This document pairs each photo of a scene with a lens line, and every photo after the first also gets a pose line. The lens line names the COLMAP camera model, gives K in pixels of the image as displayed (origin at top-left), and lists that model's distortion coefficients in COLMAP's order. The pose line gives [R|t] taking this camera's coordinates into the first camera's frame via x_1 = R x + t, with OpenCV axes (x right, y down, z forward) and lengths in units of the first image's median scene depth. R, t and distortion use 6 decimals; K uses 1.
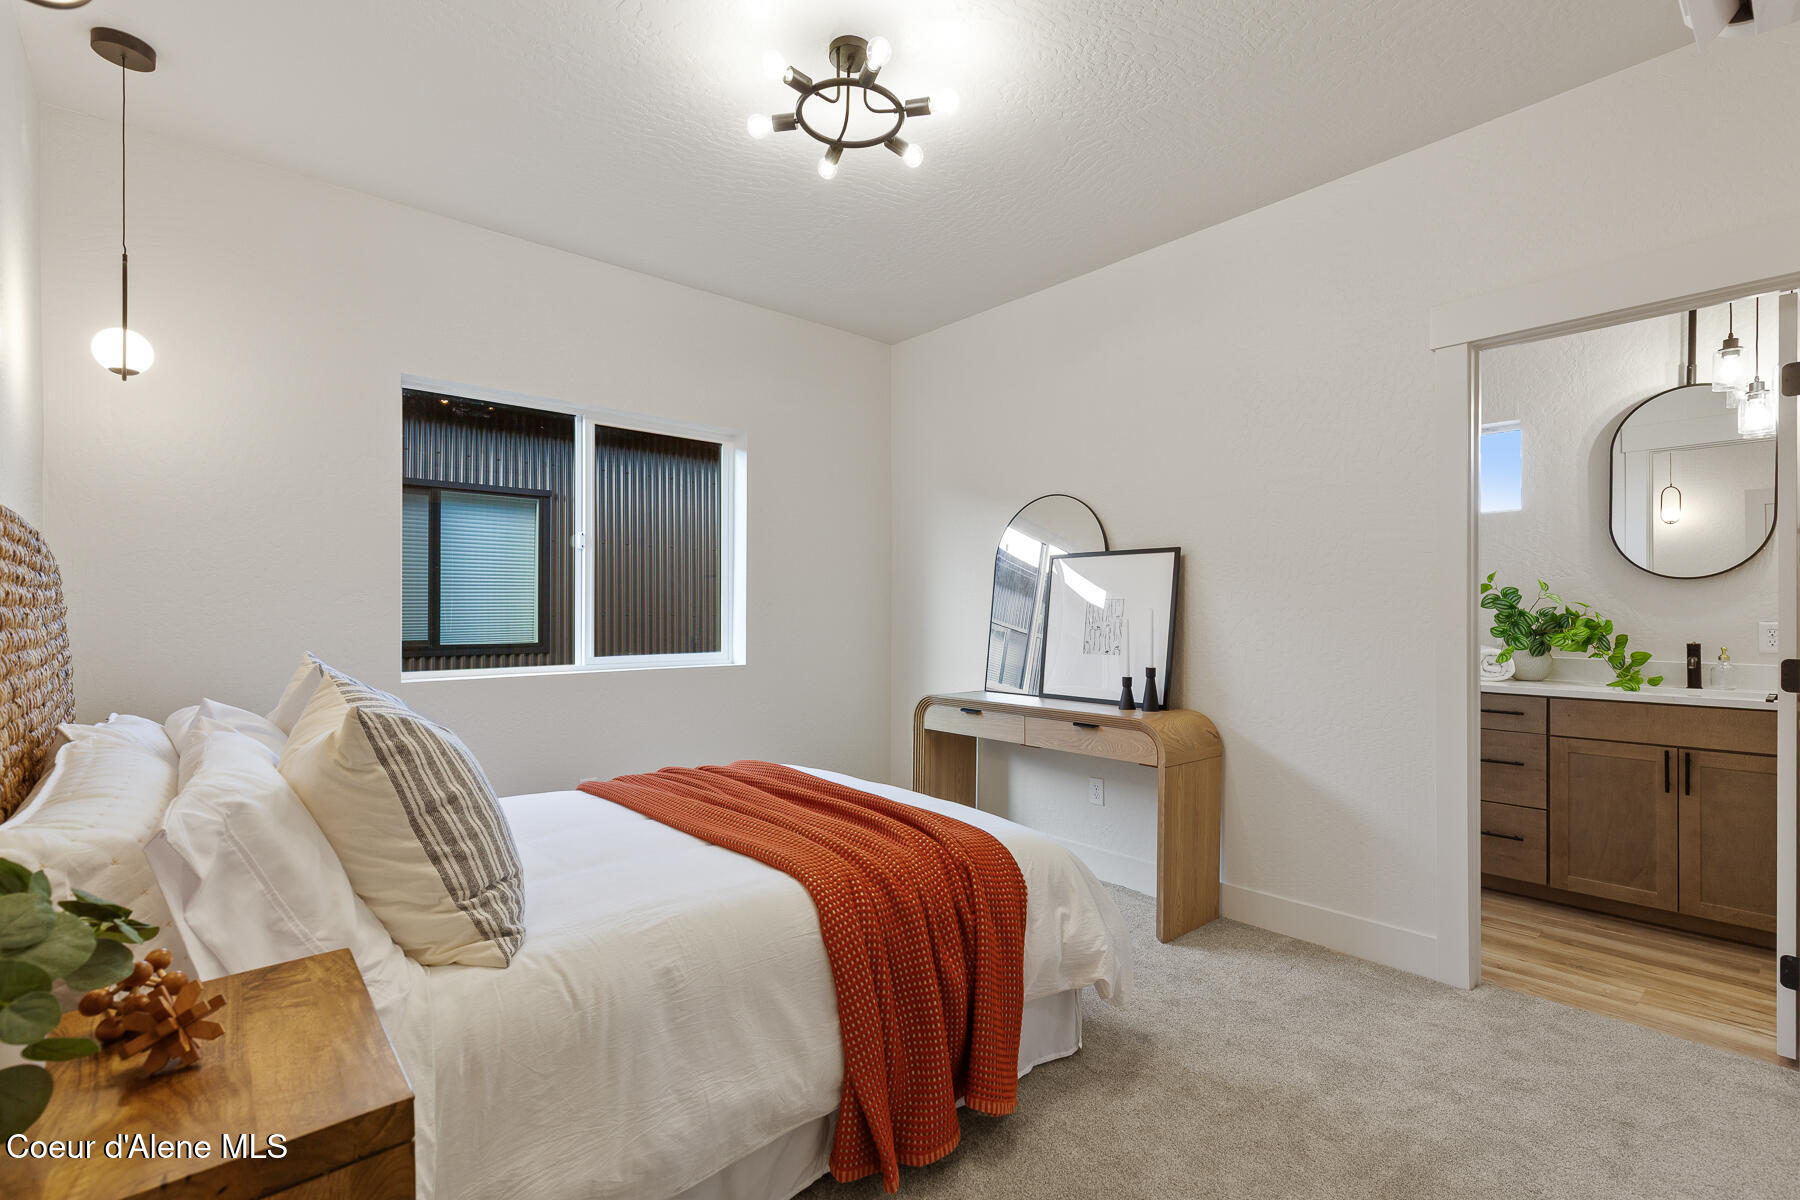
lens RADIAL K [[810.3, 0, 903.8], [0, 810.3, 599.3], [0, 0, 1]] dist [0.006430, -0.001368]
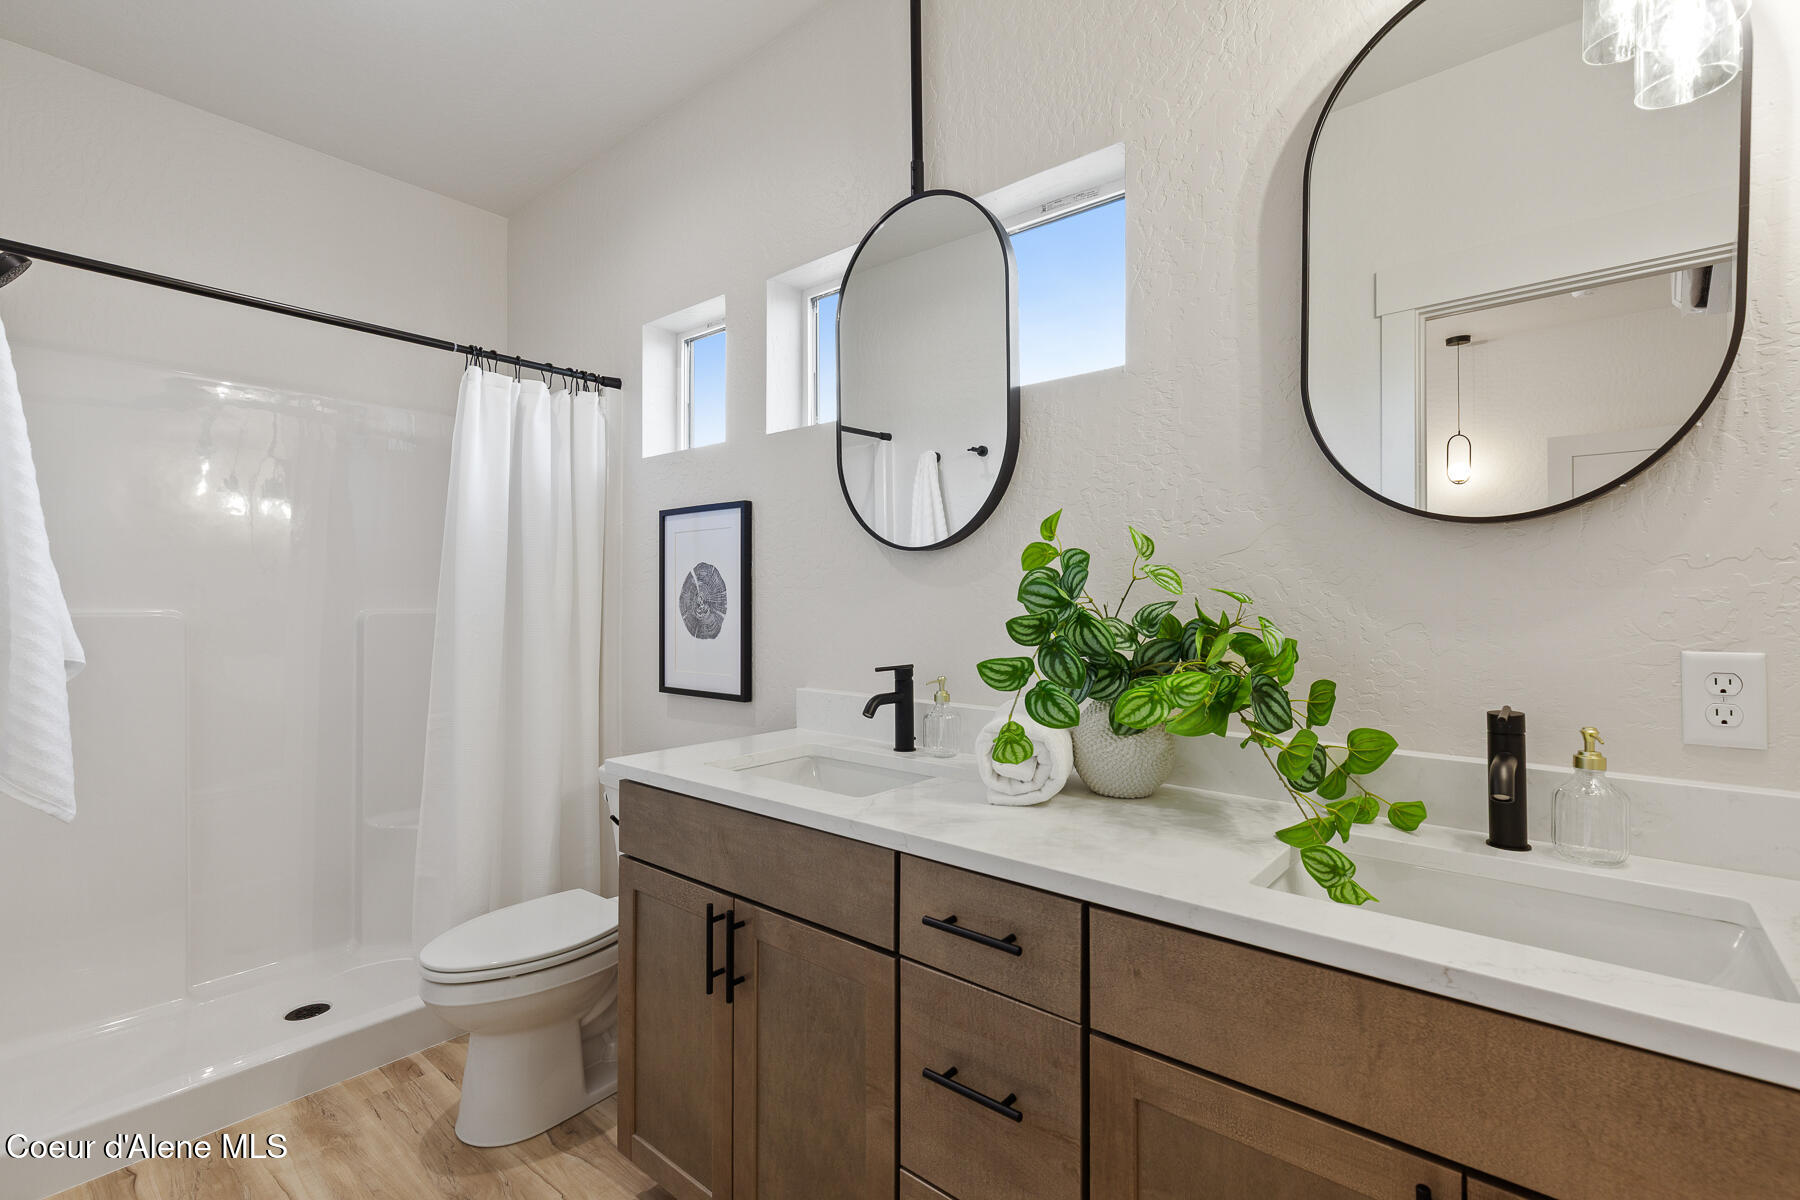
lens RADIAL K [[813.0, 0, 903.1], [0, 813.0, 587.2], [0, 0, 1]] dist [0.002804, -0.000036]
pose [[0.988374, -0.000062, 0.152042, 0.650028], [0.000497, 0.999996, -0.002823, 0.004130], [-0.152041, 0.002866, 0.988370, 0.680910]]
